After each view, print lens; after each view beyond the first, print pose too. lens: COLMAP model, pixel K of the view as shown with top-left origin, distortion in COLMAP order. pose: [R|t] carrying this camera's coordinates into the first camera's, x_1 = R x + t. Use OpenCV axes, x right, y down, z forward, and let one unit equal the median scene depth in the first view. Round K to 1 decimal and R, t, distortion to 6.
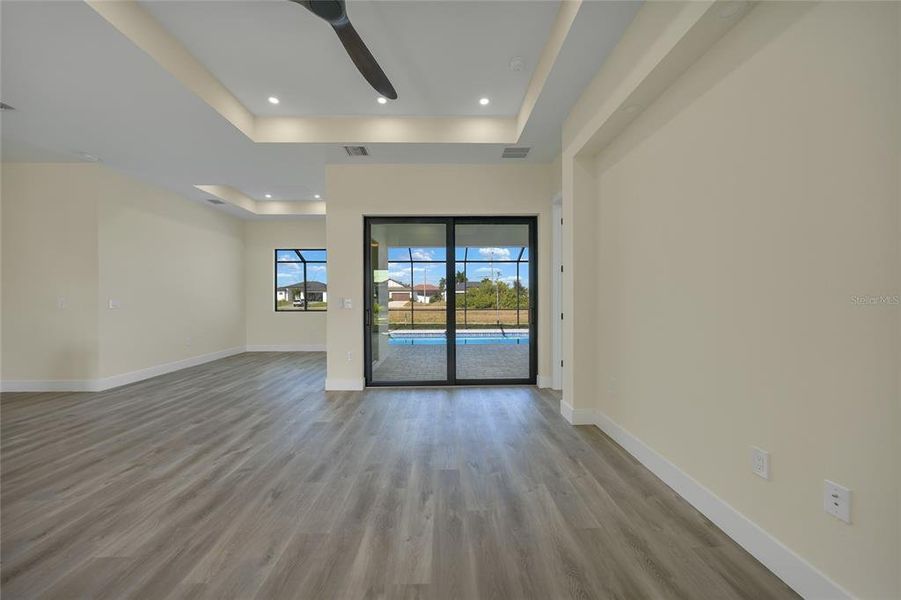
lens RADIAL K [[315.8, 0, 448.1], [0, 315.8, 297.6], [0, 0, 1]] dist [-0.001442, 0.000588]
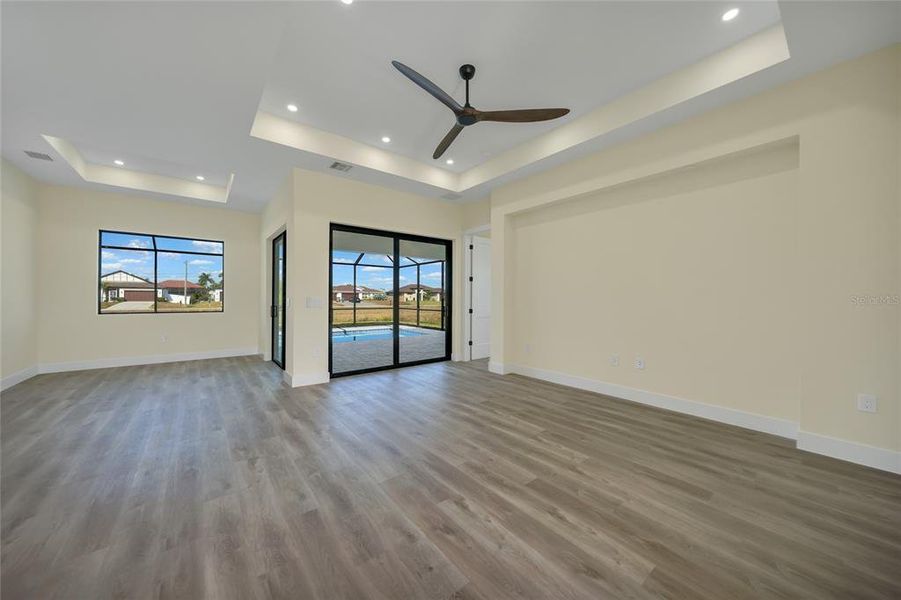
lens RADIAL K [[312.6, 0, 439.6], [0, 312.6, 295.6], [0, 0, 1]] dist [0.001156, 0.000229]
pose [[0.806583, 0.012471, 0.590989, -0.579924], [-0.007338, 0.999912, -0.011085, 0.004213], [-0.591075, 0.004604, 0.806603, -0.092675]]
